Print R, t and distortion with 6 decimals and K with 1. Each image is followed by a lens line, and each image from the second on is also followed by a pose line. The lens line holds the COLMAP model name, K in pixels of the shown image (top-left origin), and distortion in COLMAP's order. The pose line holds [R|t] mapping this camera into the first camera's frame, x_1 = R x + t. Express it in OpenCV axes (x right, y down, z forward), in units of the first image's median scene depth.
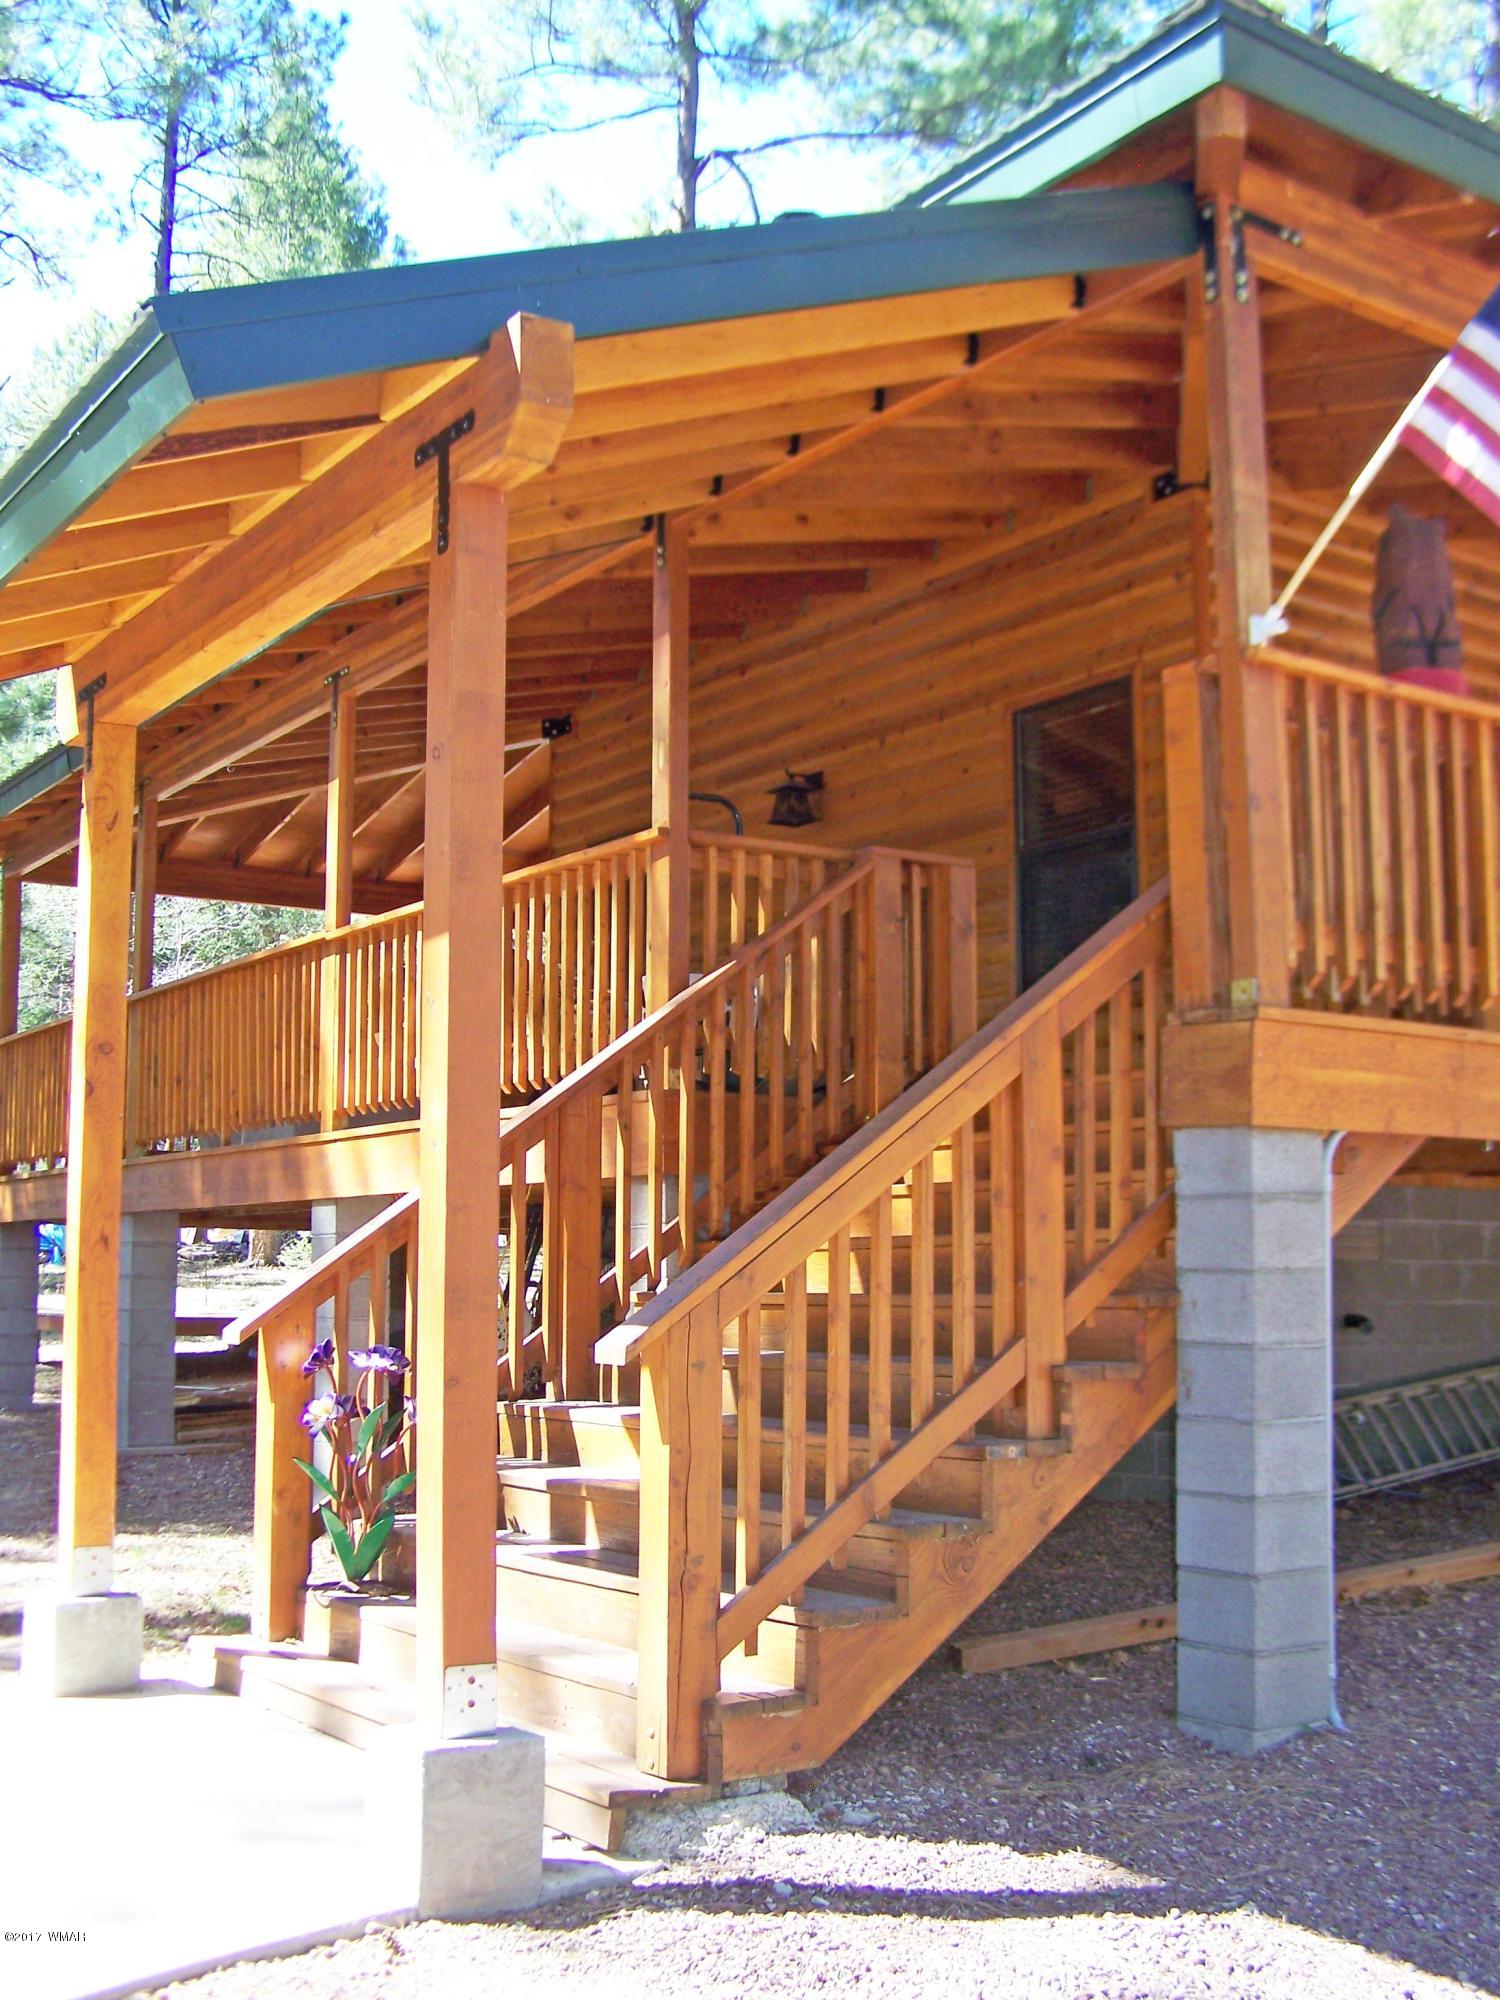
lens RADIAL K [[2232.3, 0, 750.0], [0, 2232.3, 1000.0], [0, 0, 1]] dist [-0.205080, 0.318577]
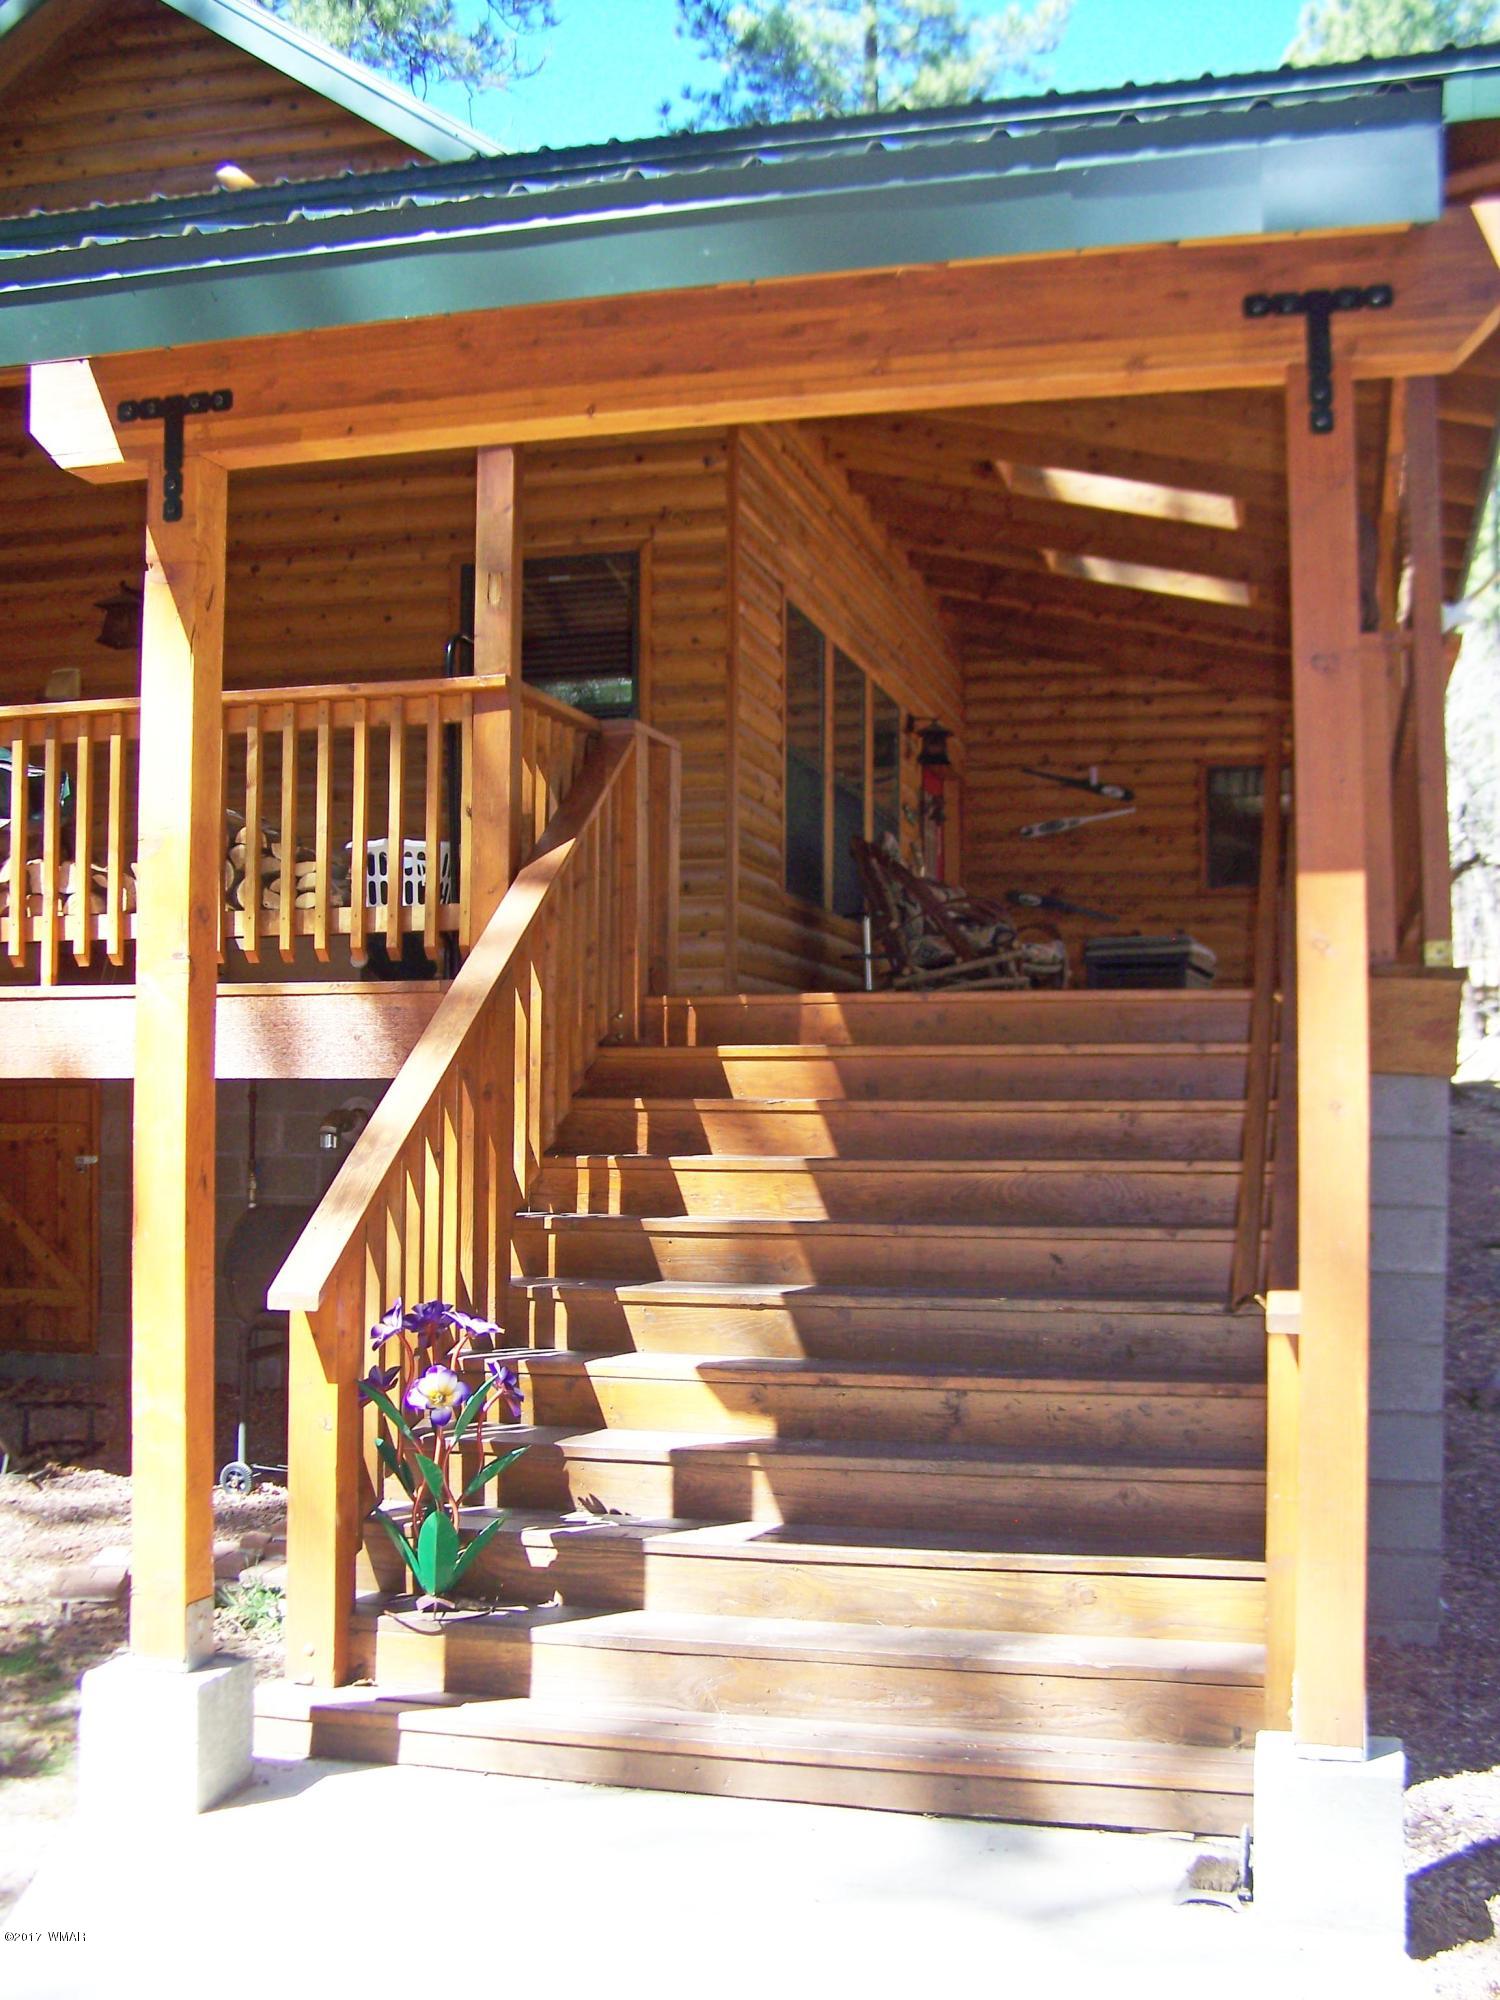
lens RADIAL K [[2232.3, 0, 750.0], [0, 2232.3, 1000.0], [0, 0, 1]] dist [-0.205080, 0.318577]
pose [[0.779407, 0.042669, 0.625064, -0.529879], [-0.087897, 0.995258, 0.041661, 0.003329], [-0.620322, -0.087412, 0.779461, 0.281217]]
